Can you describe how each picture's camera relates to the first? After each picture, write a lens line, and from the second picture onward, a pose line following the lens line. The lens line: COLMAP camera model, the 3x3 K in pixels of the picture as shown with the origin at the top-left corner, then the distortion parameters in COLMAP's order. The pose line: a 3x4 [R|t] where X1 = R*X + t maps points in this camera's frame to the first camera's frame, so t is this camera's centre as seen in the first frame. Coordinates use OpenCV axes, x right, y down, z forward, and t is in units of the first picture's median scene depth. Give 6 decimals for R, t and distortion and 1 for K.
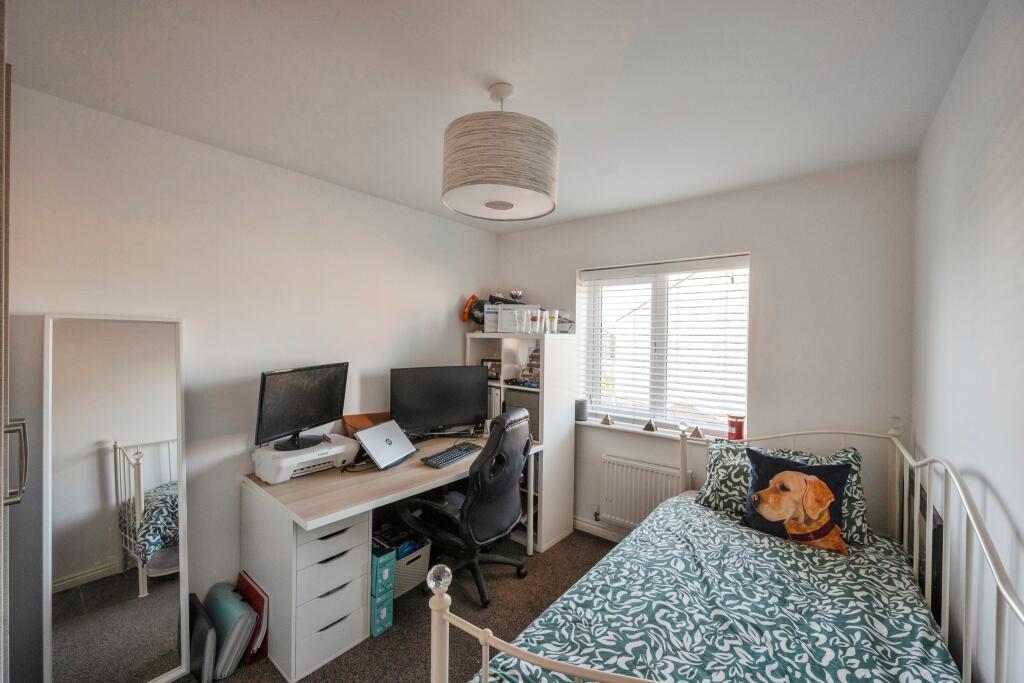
lens RADIAL K [[407.0, 0, 513.7], [0, 407.0, 340.2], [0, 0, 1]] dist [-0.002236, 0.000462]
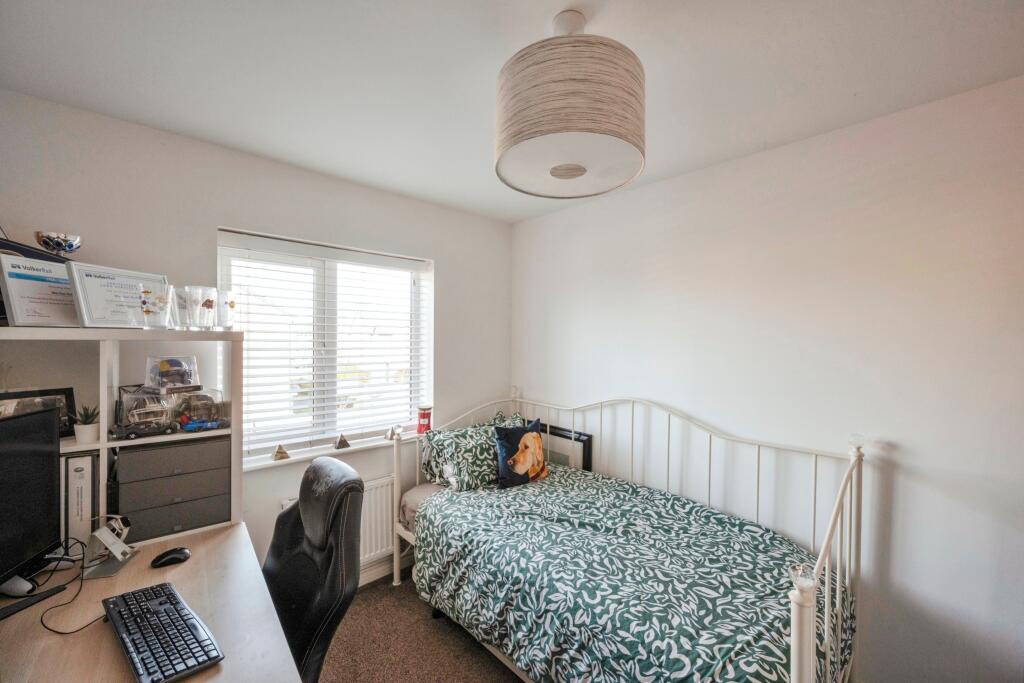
lens RADIAL K [[407.0, 0, 513.4], [0, 407.0, 343.0], [0, 0, 1]] dist [-0.002236, 0.000462]
pose [[0.147888, -0.024095, 0.988711, -0.629782], [-0.001057, 0.999699, 0.024521, -0.020077], [-0.989004, -0.004671, 0.147818, 0.761422]]
